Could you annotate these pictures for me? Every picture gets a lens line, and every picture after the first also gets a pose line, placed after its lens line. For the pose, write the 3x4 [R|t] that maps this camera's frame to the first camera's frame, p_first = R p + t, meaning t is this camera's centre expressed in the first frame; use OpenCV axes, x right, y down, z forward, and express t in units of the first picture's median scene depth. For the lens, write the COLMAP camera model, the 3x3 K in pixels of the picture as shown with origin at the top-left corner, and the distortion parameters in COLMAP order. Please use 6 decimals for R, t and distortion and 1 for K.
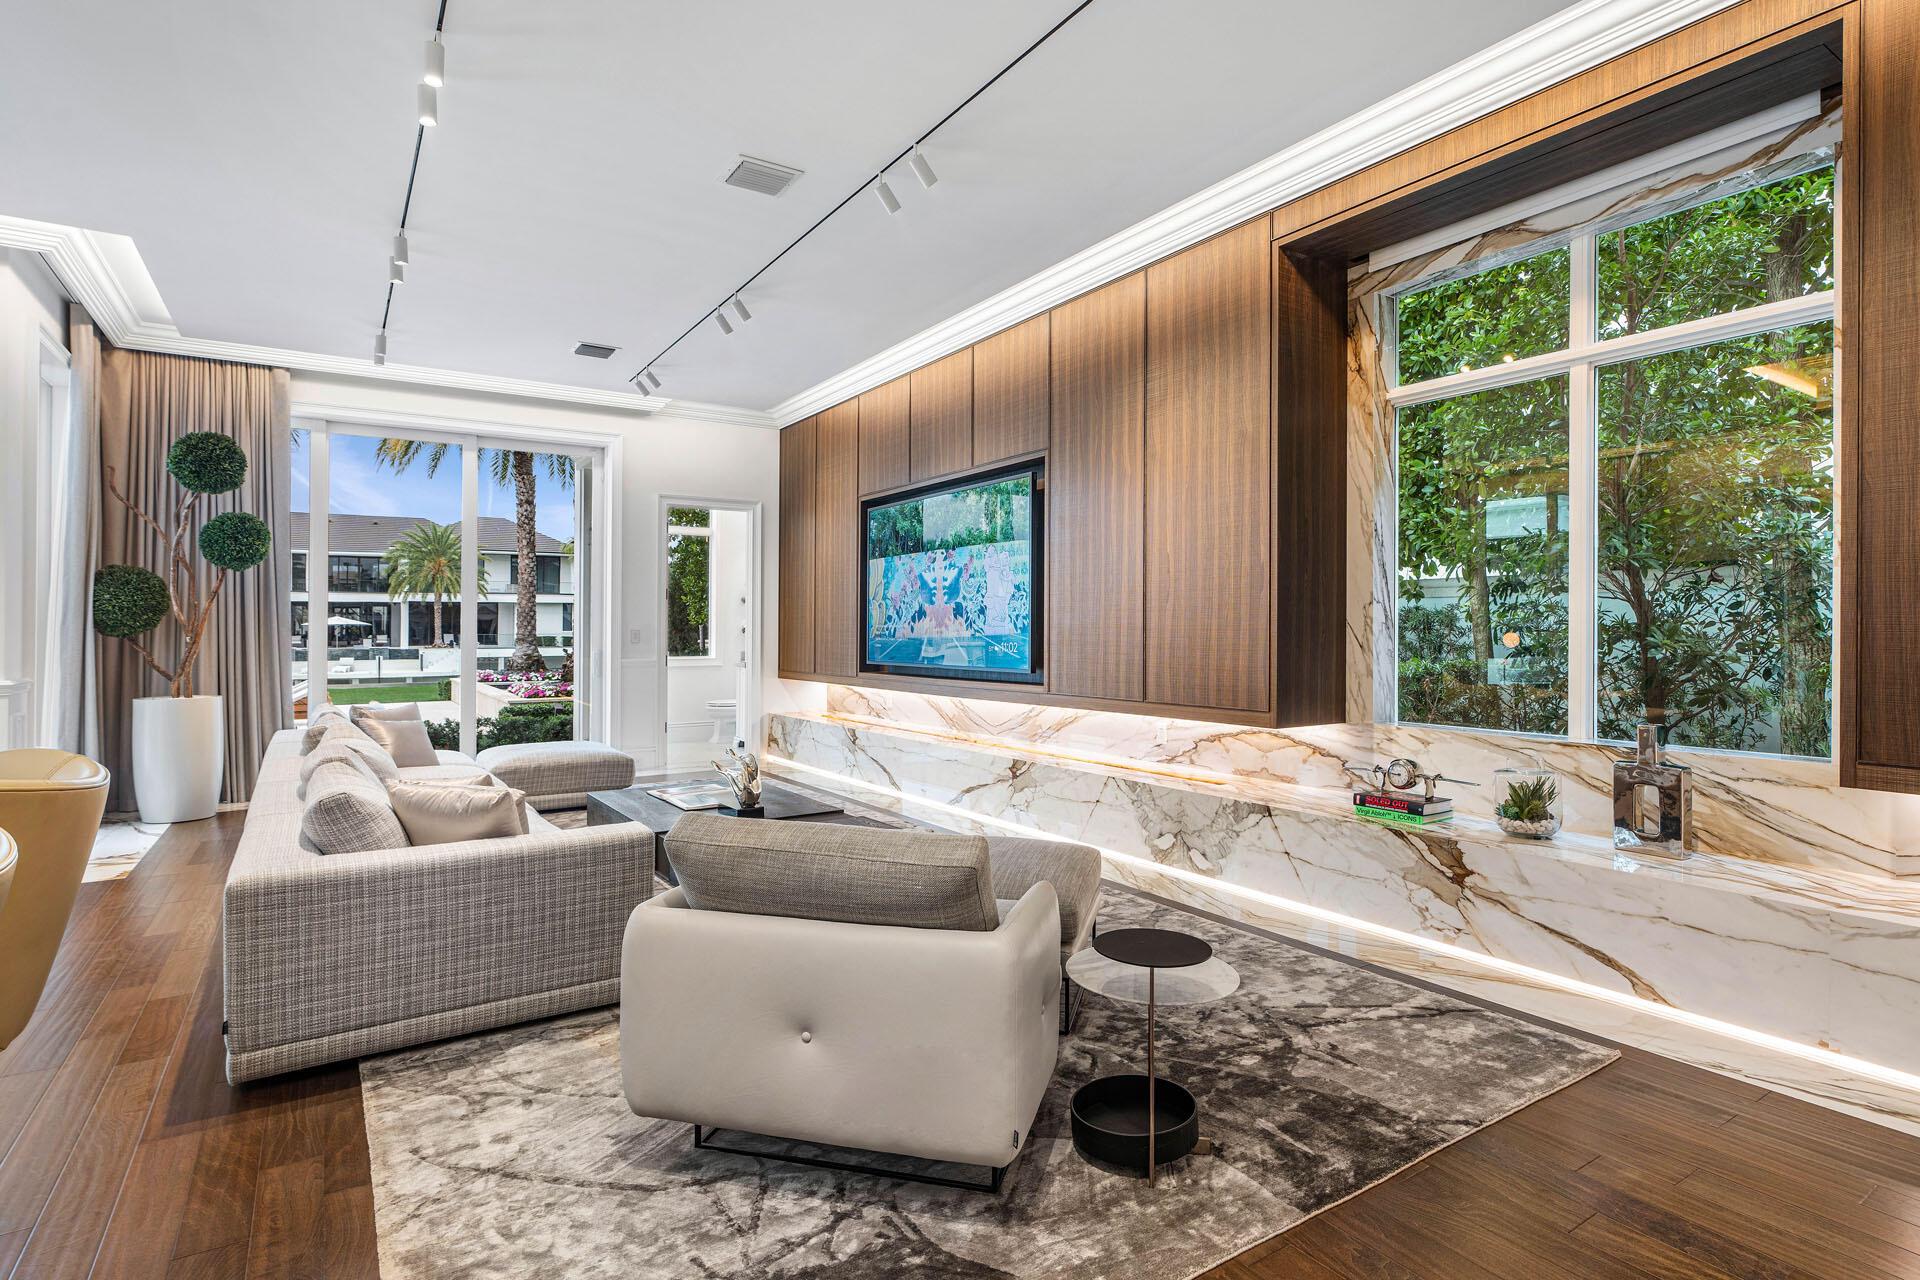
lens RADIAL K [[971.9, 0, 960.0], [0, 971.9, 640.0], [0, 0, 1]] dist [-0.000488, 0.001080]
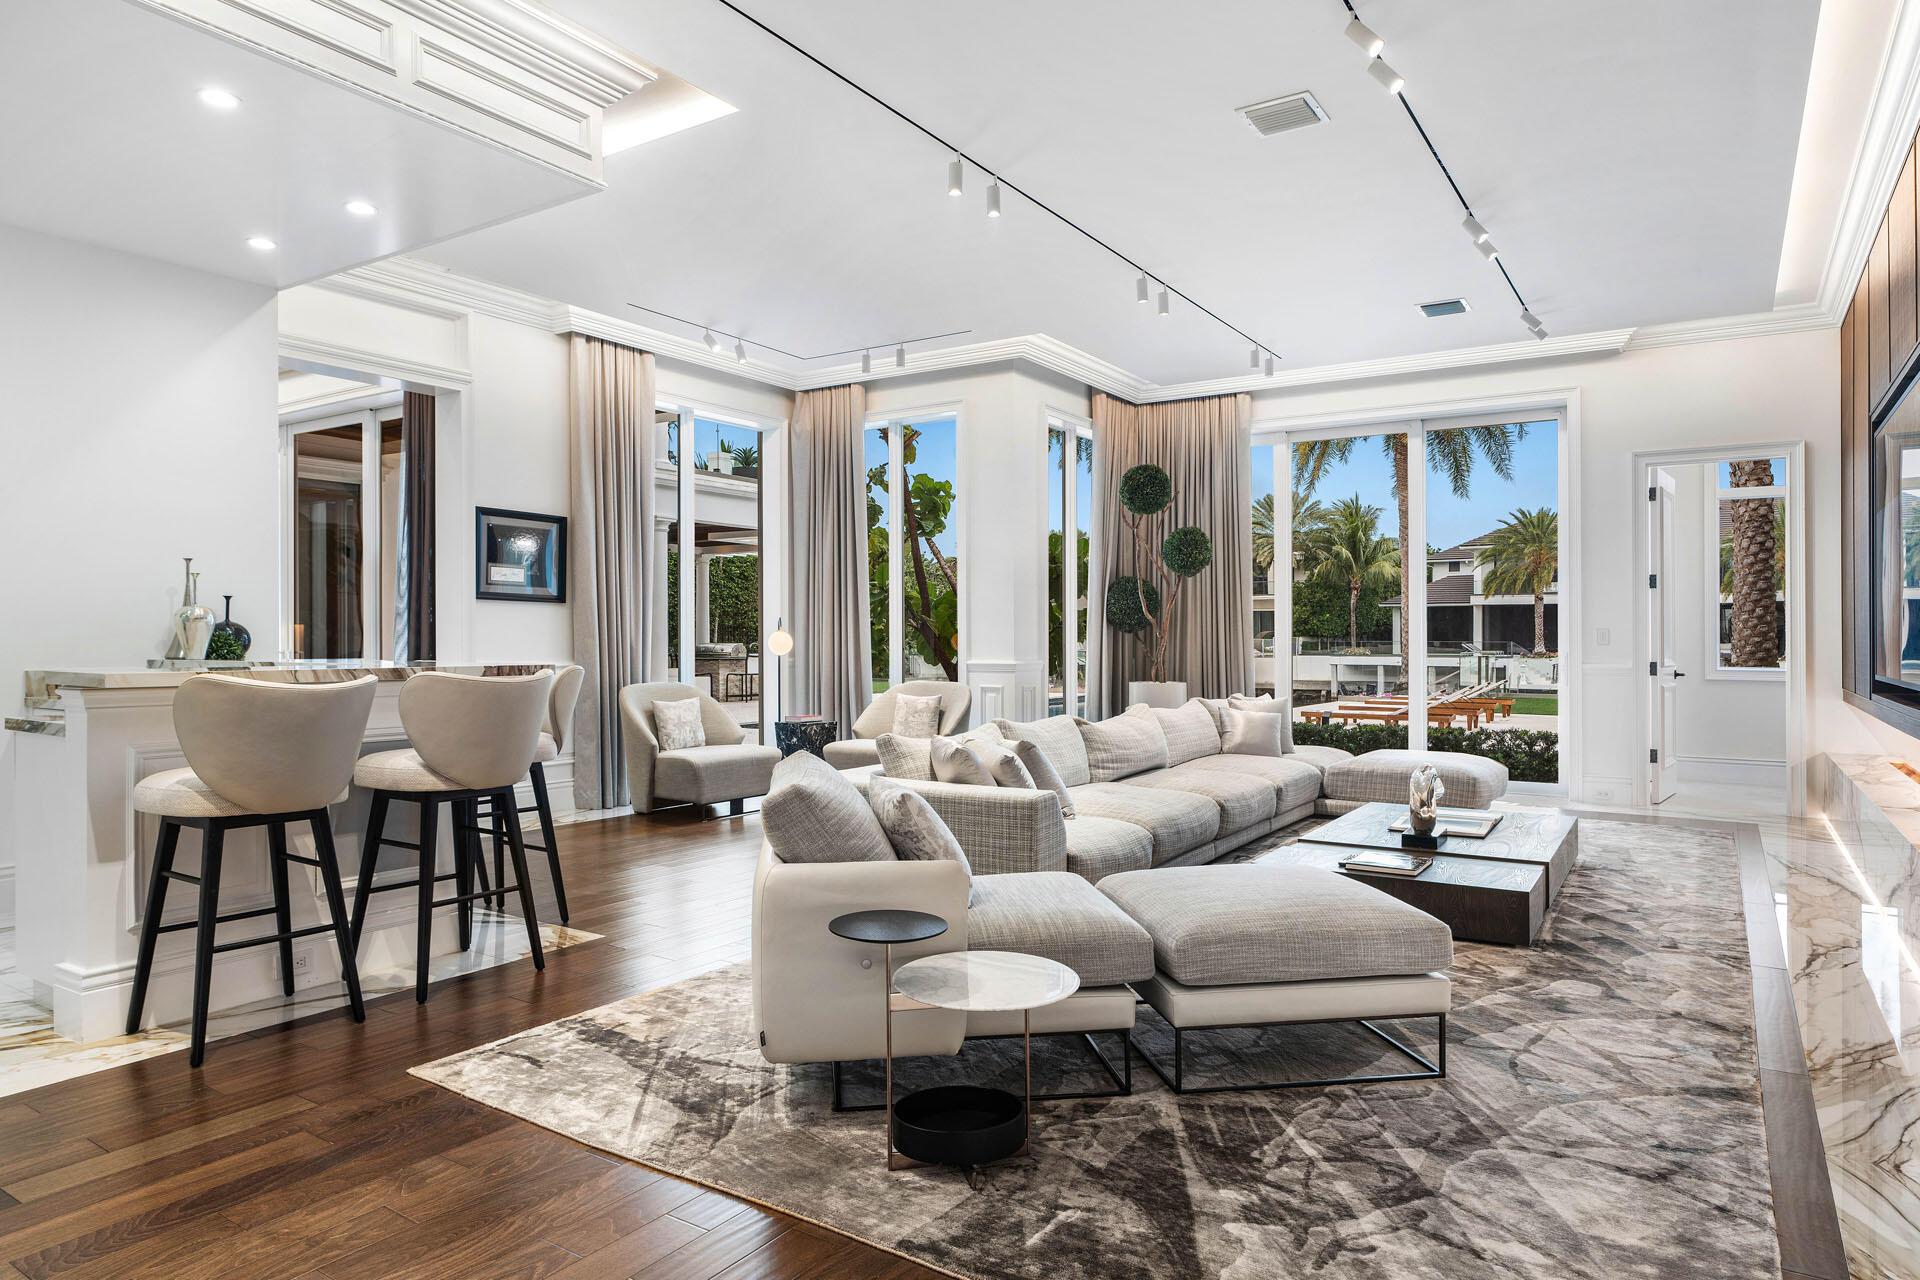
lens RADIAL K [[1157.7, 0, 960.0], [0, 1157.7, 640.0], [0, 0, 1]] dist [-0.003403, -0.000898]
pose [[0.398711, 0.006355, -0.917055, 0.422813], [-0.014886, 0.999889, 0.000457, 0.008371], [0.916956, 0.013469, 0.398761, 0.192408]]
